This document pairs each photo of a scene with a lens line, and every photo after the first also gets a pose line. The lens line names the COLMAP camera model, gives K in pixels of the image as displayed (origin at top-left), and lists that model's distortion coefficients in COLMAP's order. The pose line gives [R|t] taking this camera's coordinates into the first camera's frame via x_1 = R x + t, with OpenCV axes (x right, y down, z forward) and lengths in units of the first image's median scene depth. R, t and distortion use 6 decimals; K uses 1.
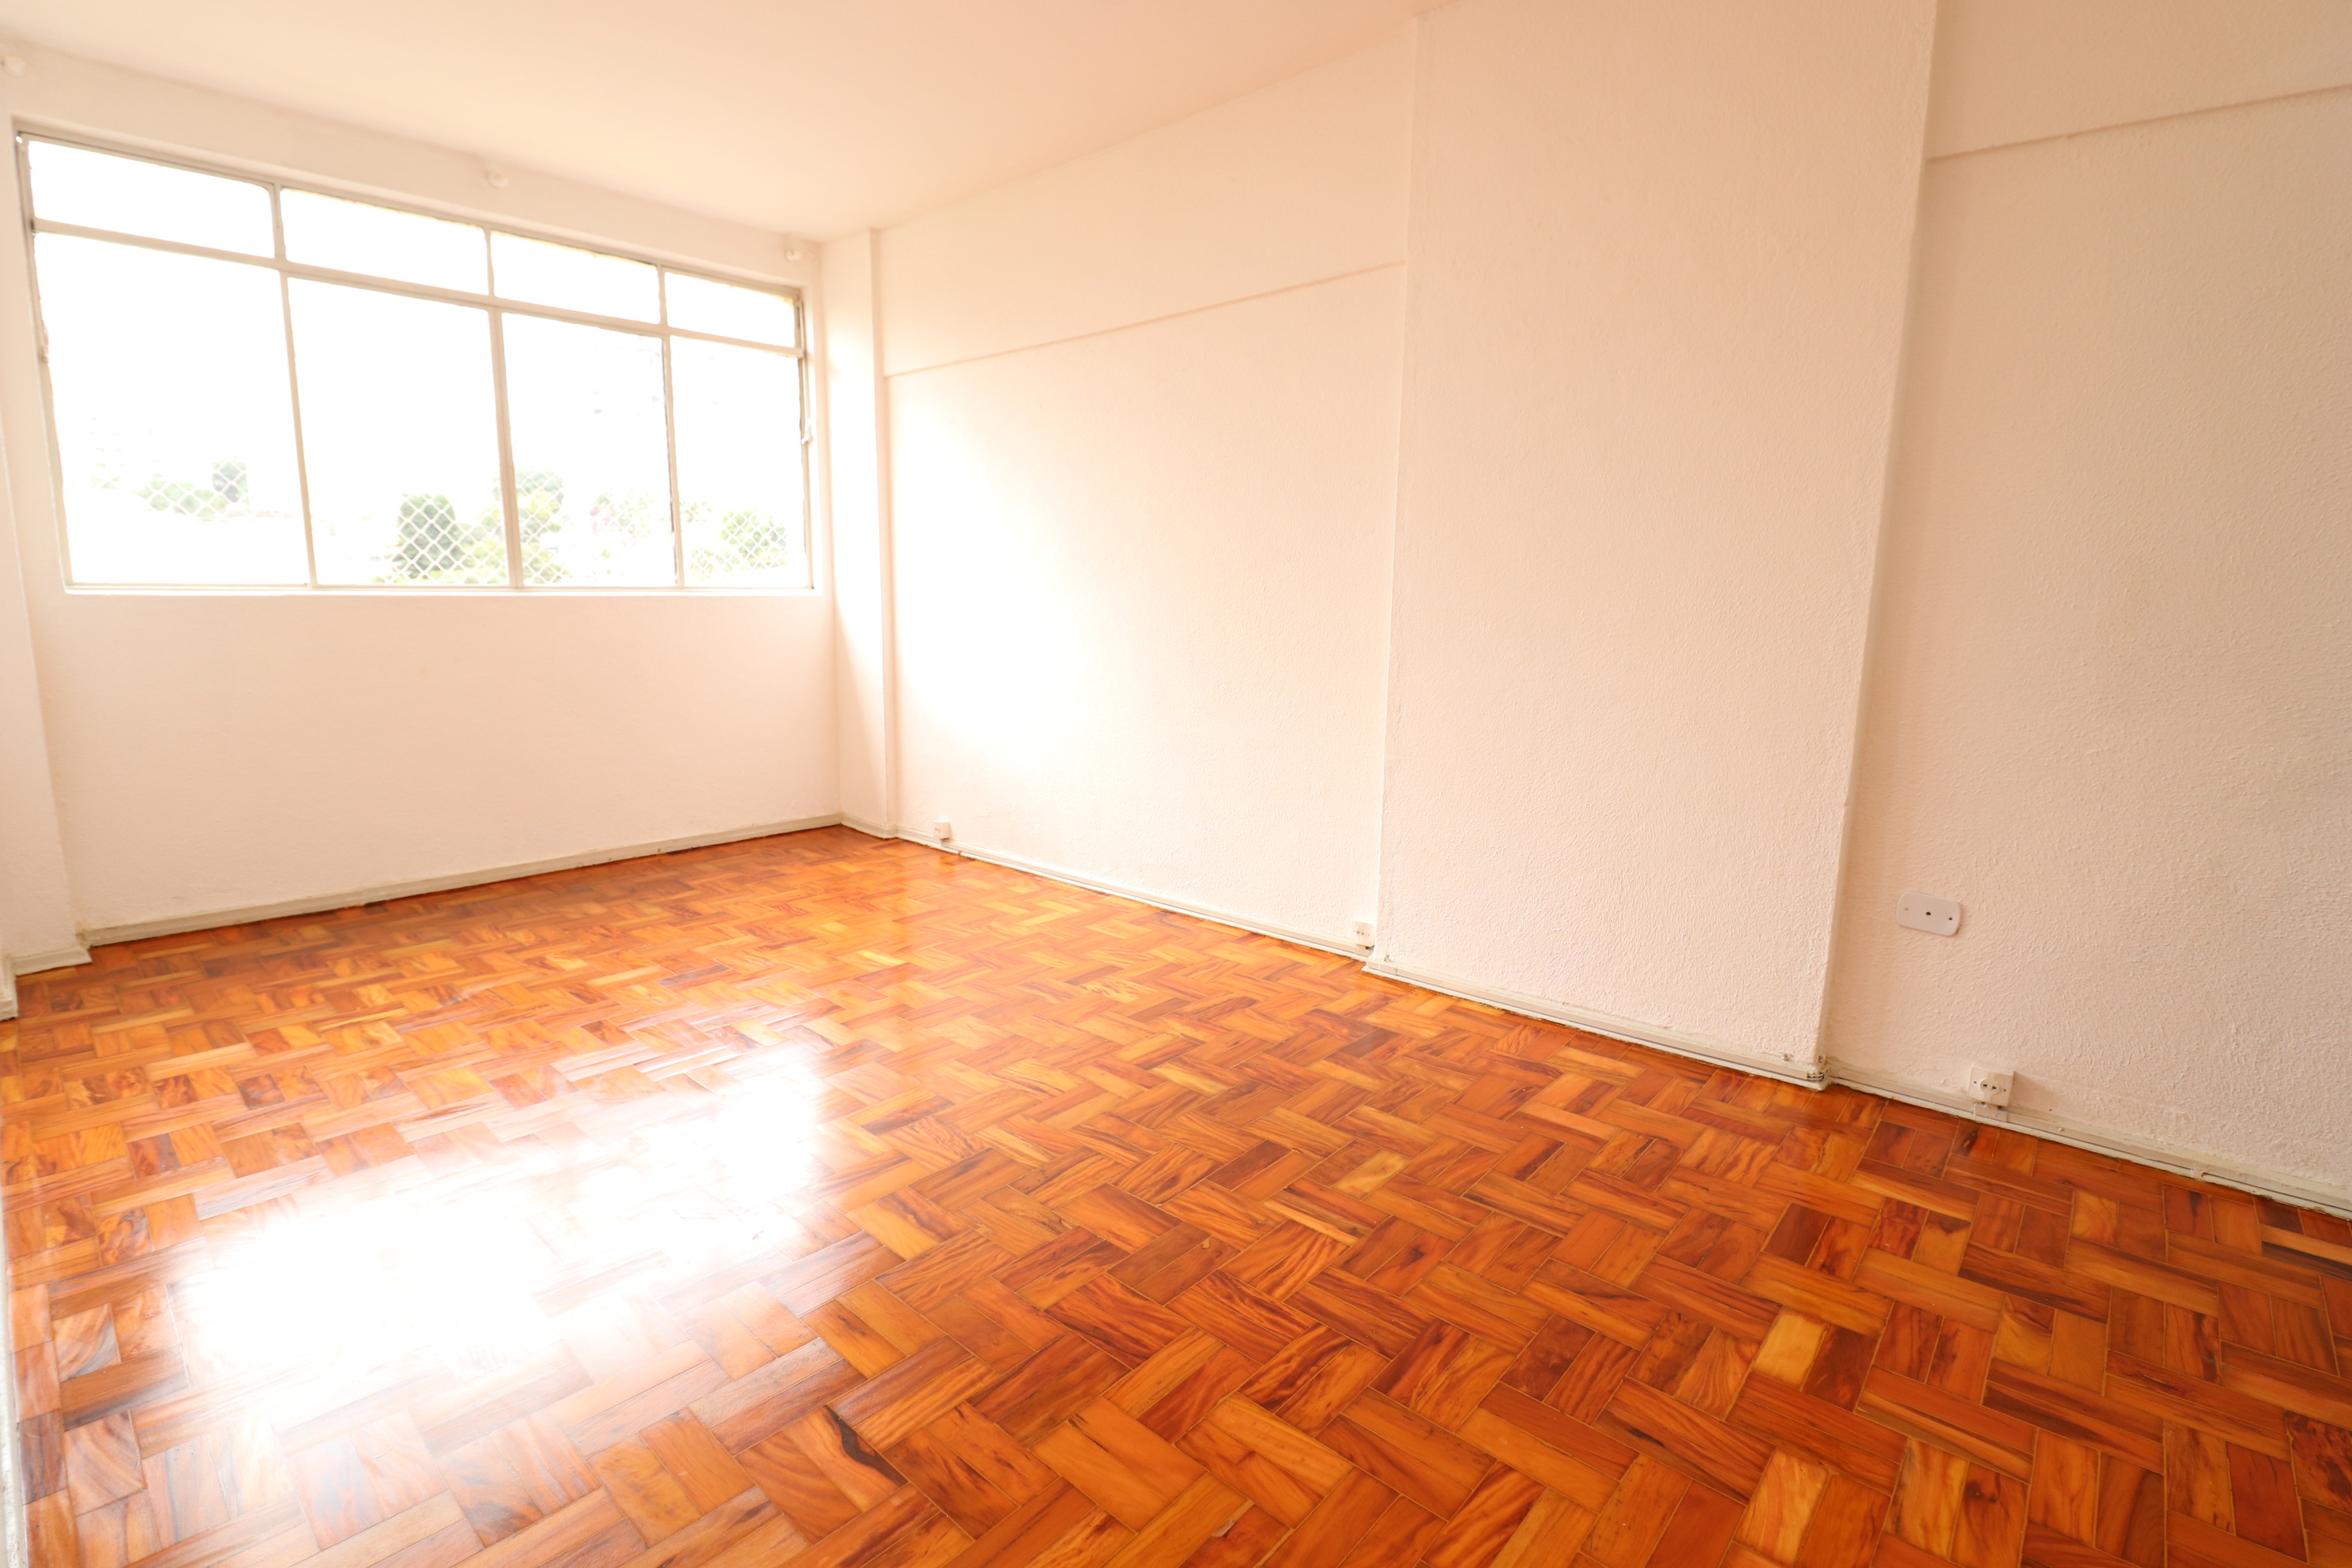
lens RADIAL K [[1090.3, 0, 1183.8], [0, 1090.3, 758.8], [0, 0, 1]] dist [0.001722, -0.010850]
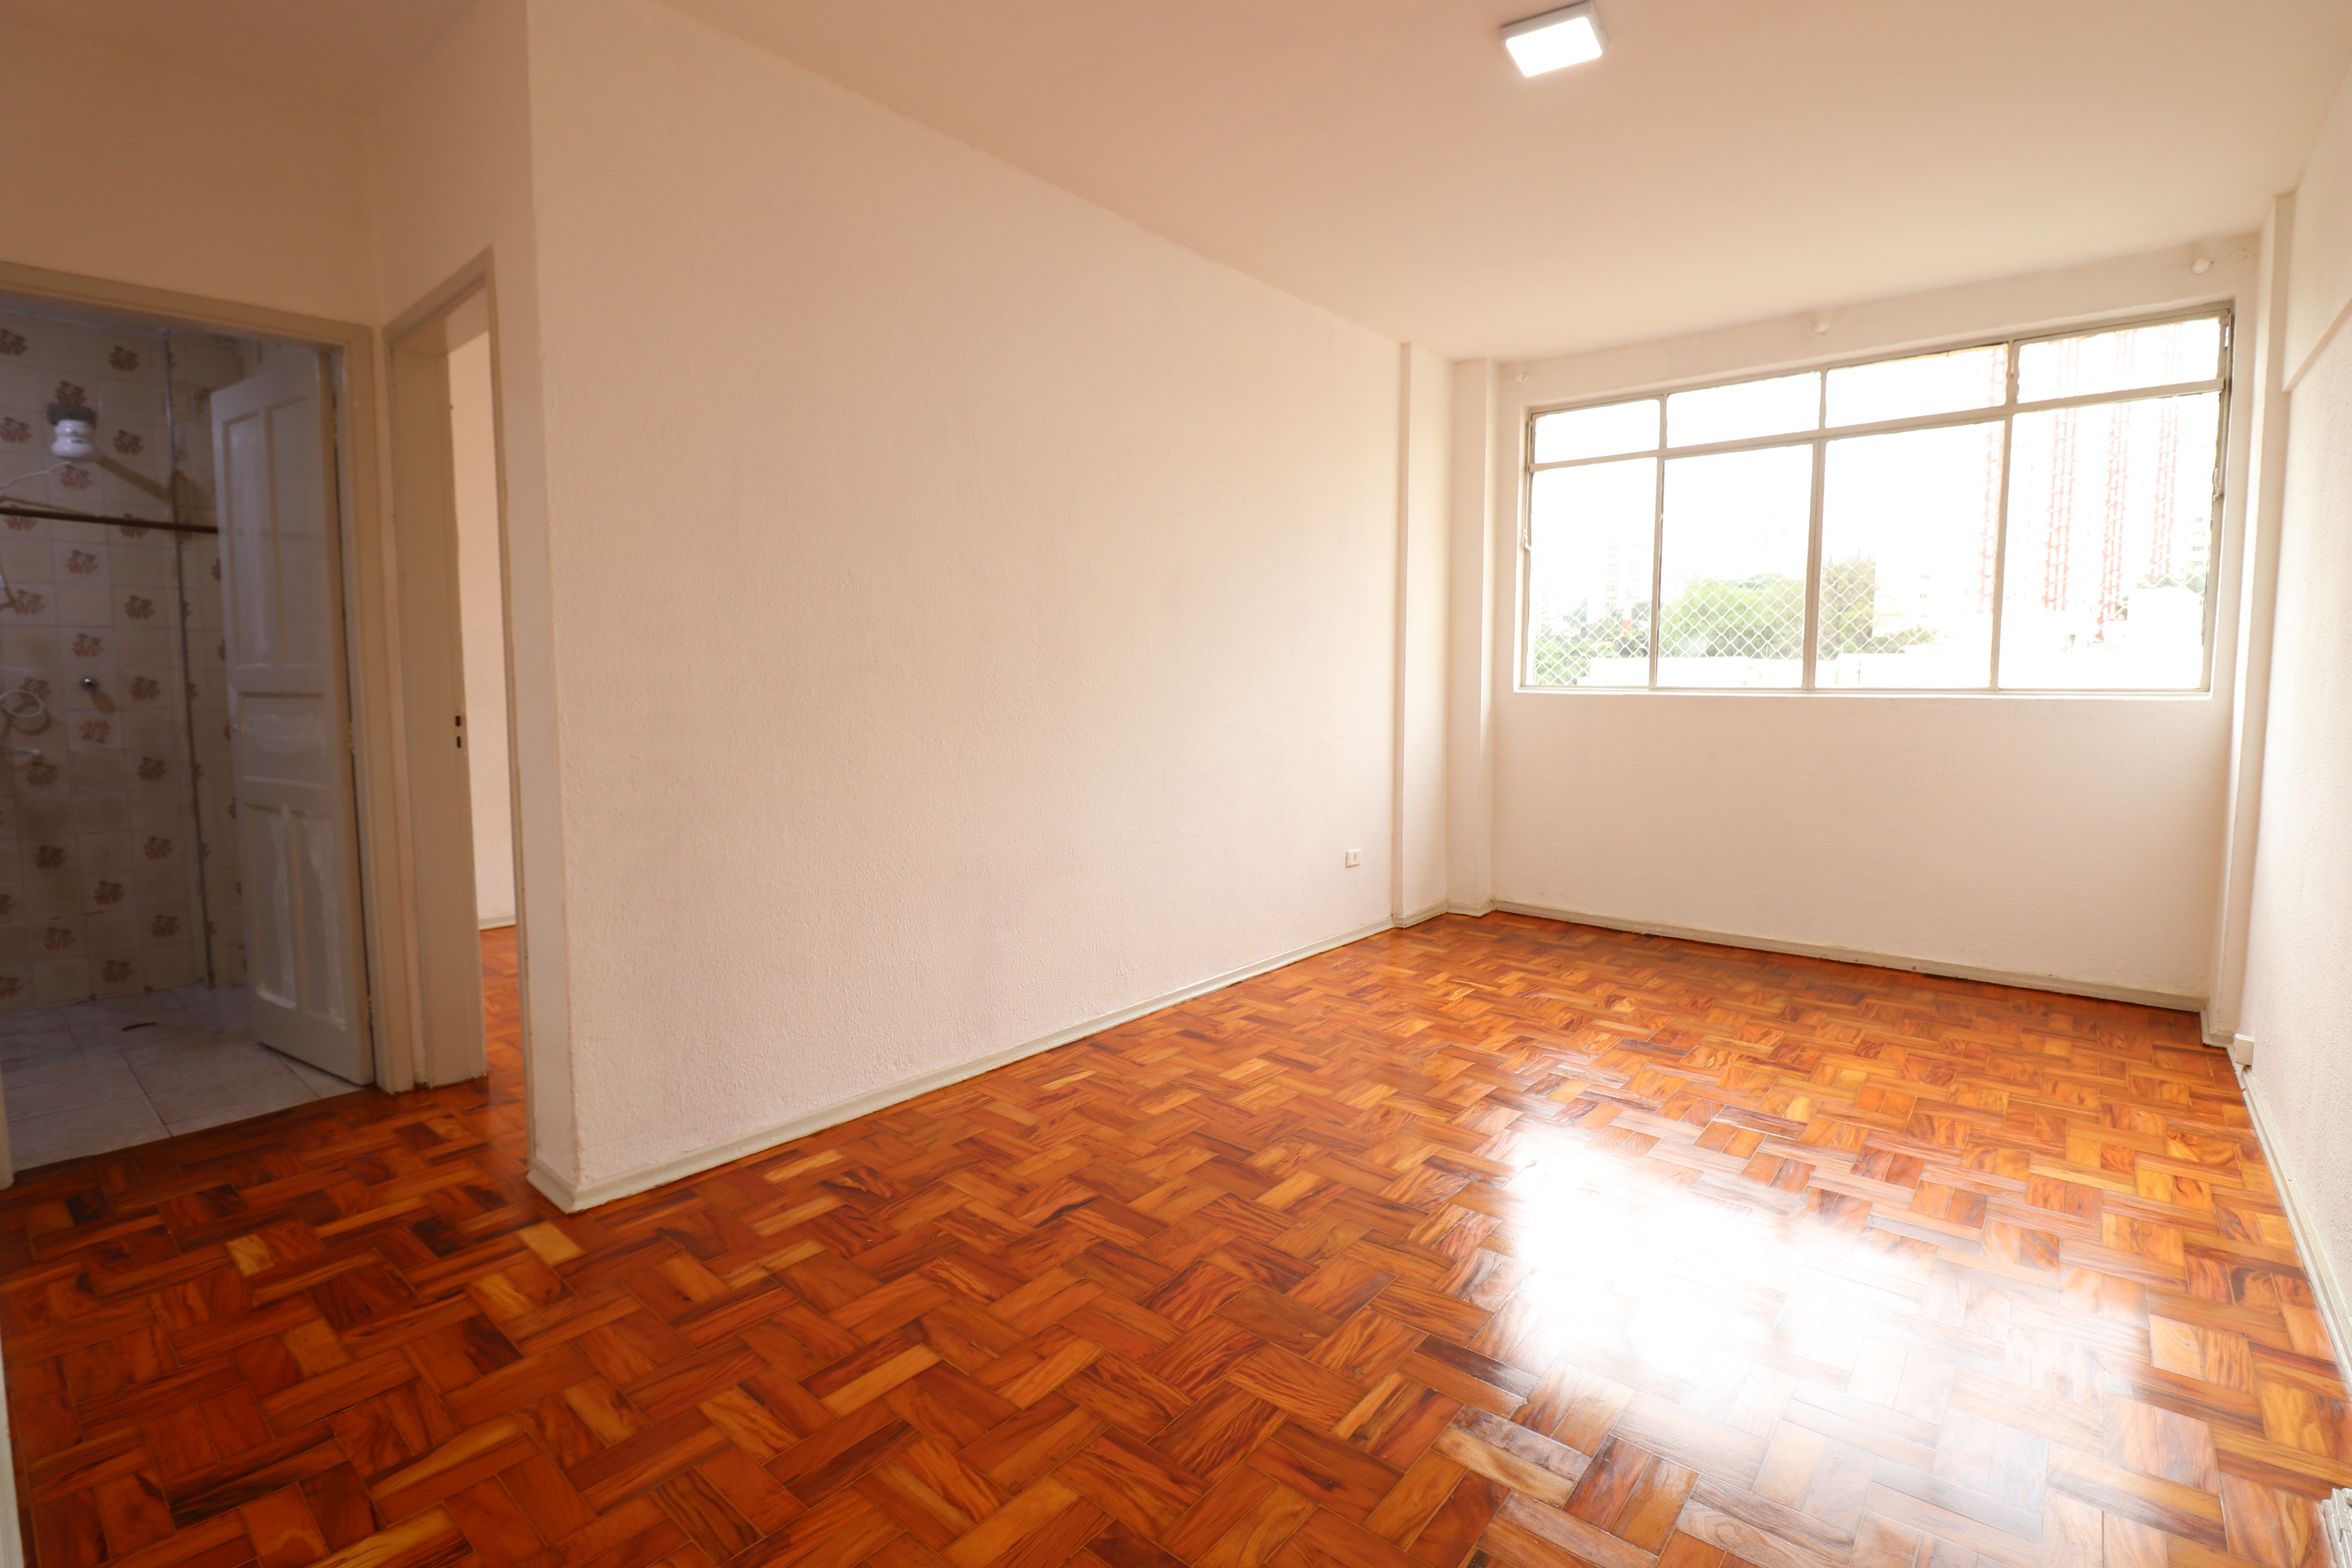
lens RADIAL K [[1090.3, 0, 1183.8], [0, 1090.3, 758.8], [0, 0, 1]] dist [0.001722, -0.010850]
pose [[0.039870, 0.068214, -0.996874, 0.535294], [-0.153213, 0.986286, 0.061362, -0.070887], [0.987389, 0.150288, 0.049774, 0.403968]]
